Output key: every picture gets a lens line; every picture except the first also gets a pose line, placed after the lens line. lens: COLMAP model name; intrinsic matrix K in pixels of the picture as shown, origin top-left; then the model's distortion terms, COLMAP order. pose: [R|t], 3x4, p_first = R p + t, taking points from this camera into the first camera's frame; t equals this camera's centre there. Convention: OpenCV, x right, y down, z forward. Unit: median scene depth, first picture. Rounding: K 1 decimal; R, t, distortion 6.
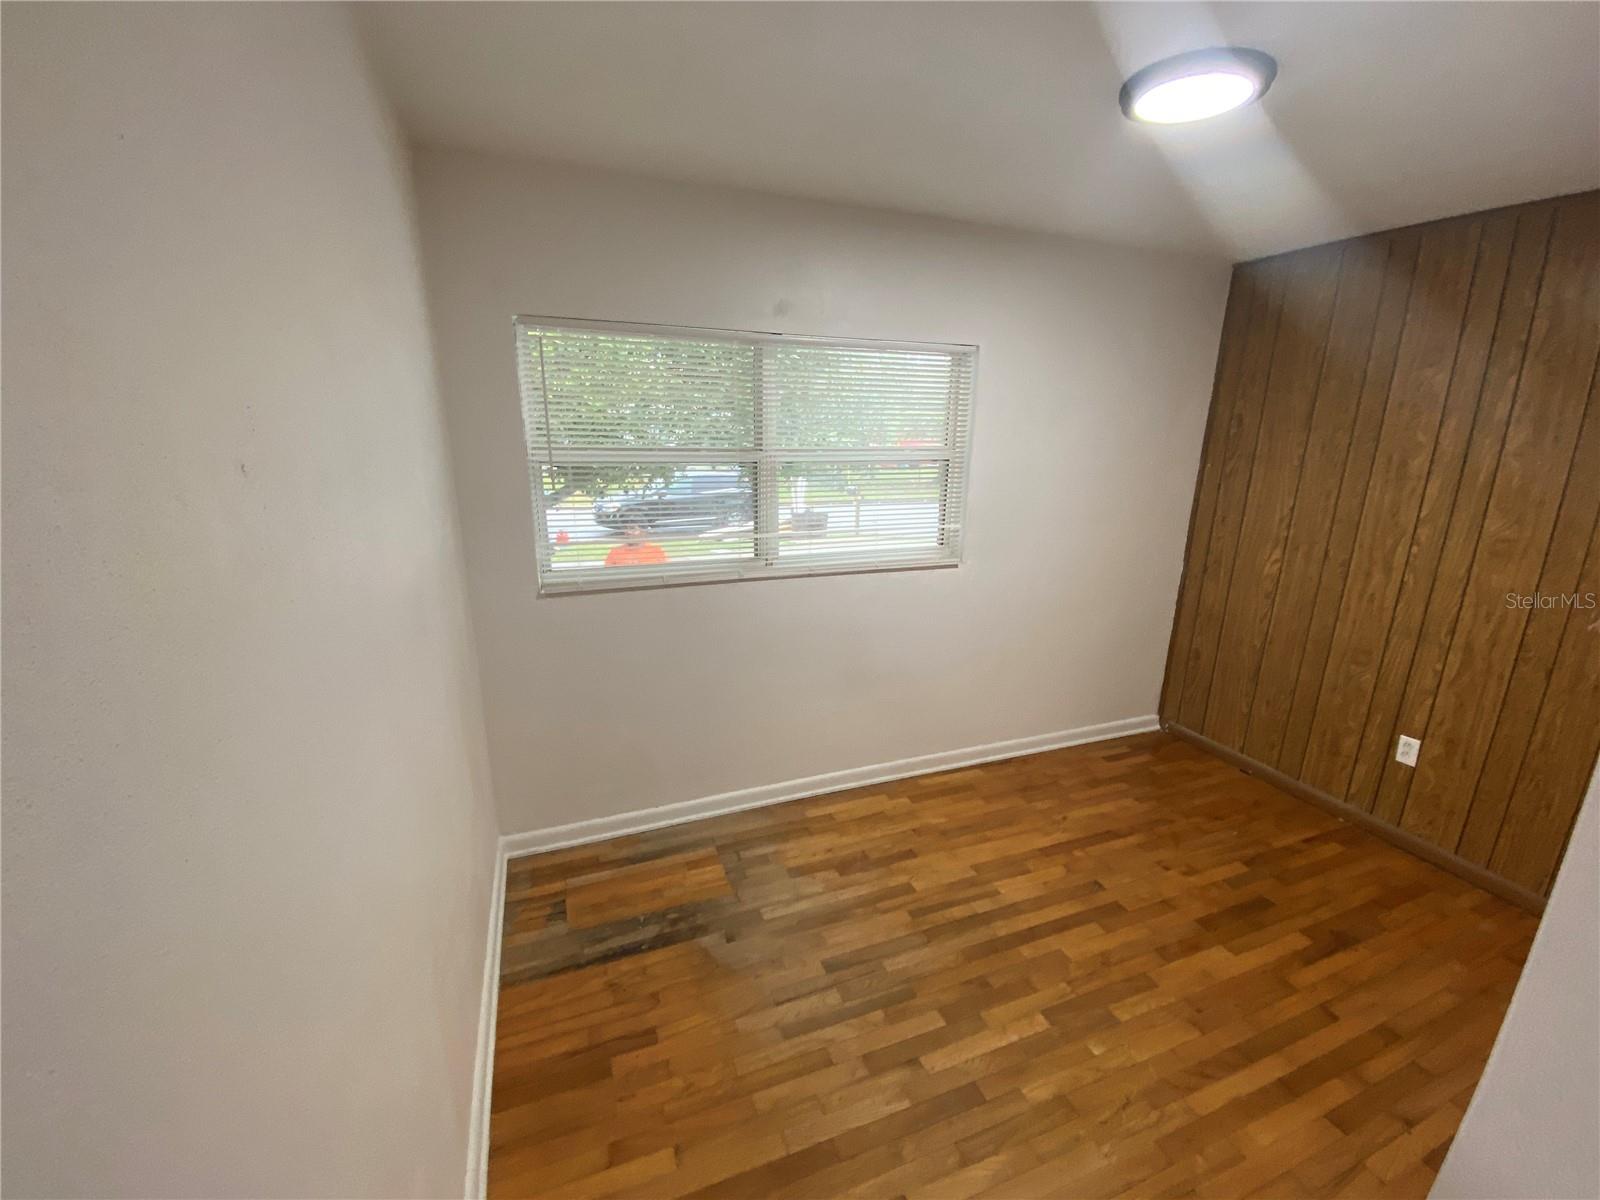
lens RADIAL K [[651.5, 0, 800.0], [0, 651.5, 600.0], [0, 0, 1]] dist [0.031565, -0.025324]
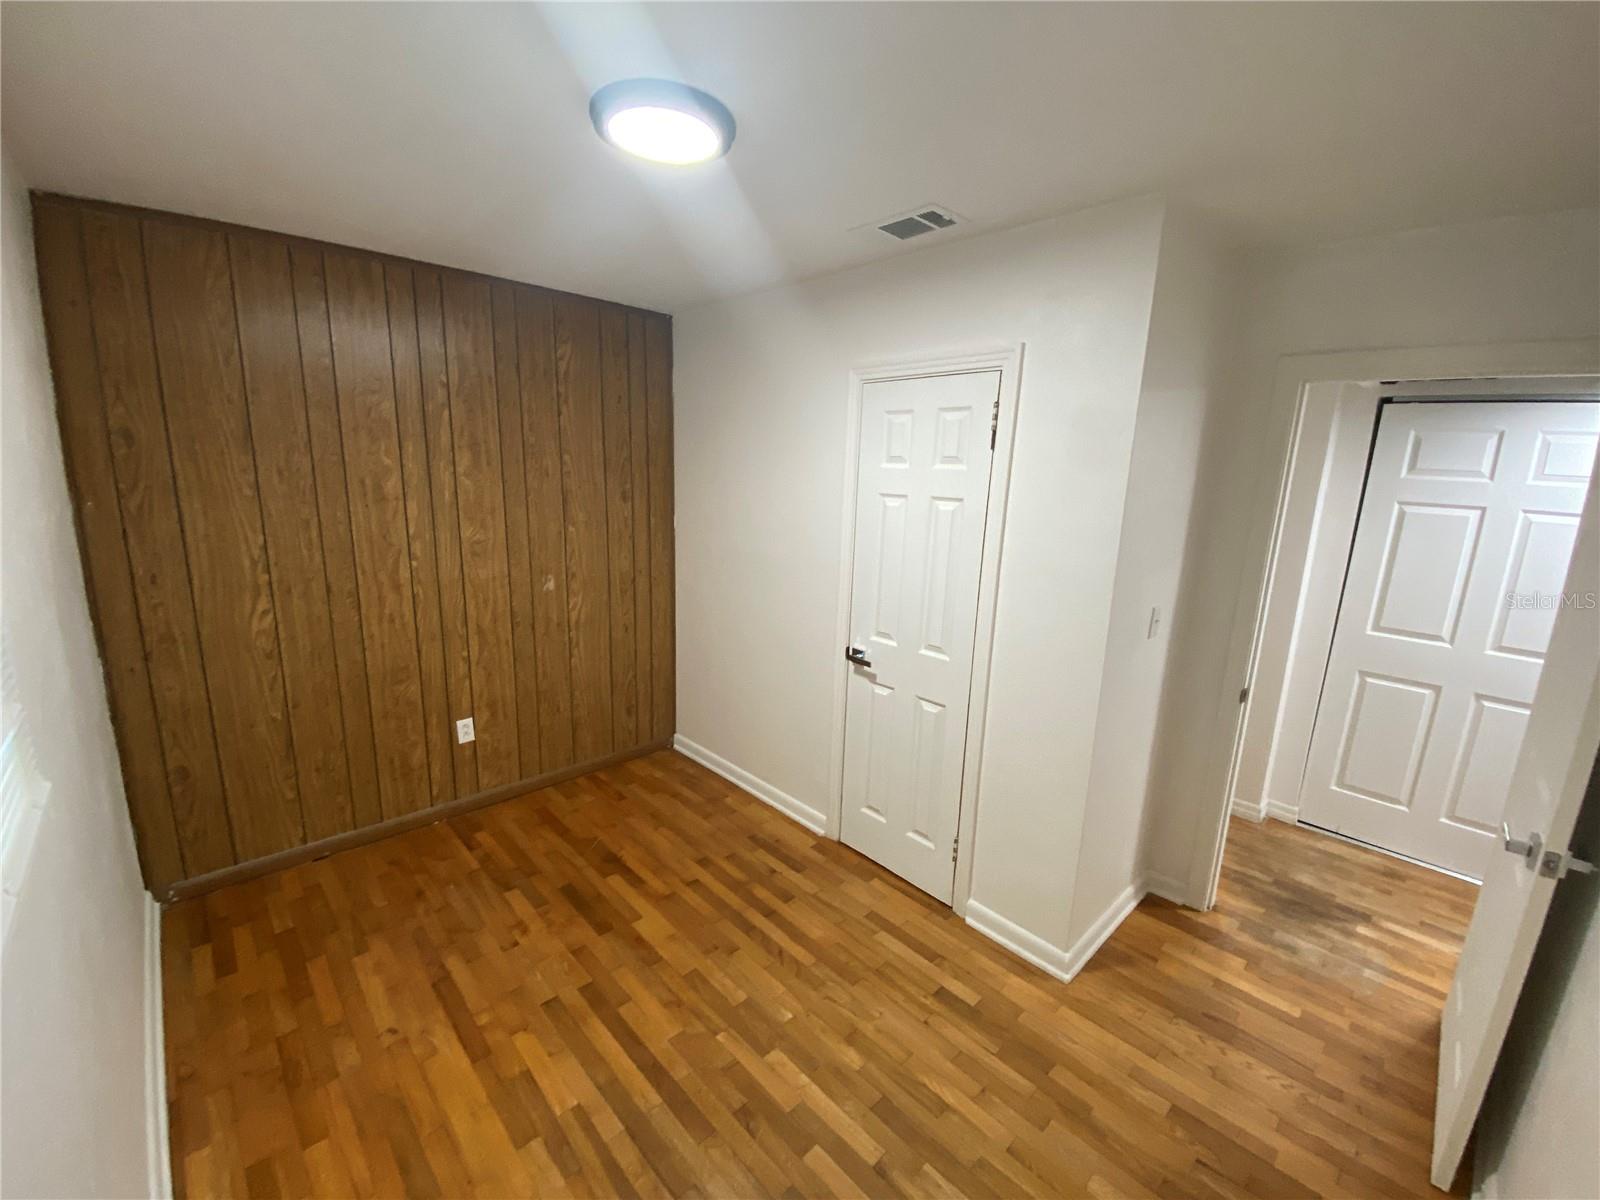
lens RADIAL K [[651.5, 0, 800.0], [0, 651.5, 600.0], [0, 0, 1]] dist [0.031565, -0.025324]
pose [[-0.370387, -0.214780, 0.903705, -0.295517], [0.201627, 0.931113, 0.303932, -0.222908], [-0.906730, 0.294784, -0.301567, 0.767315]]
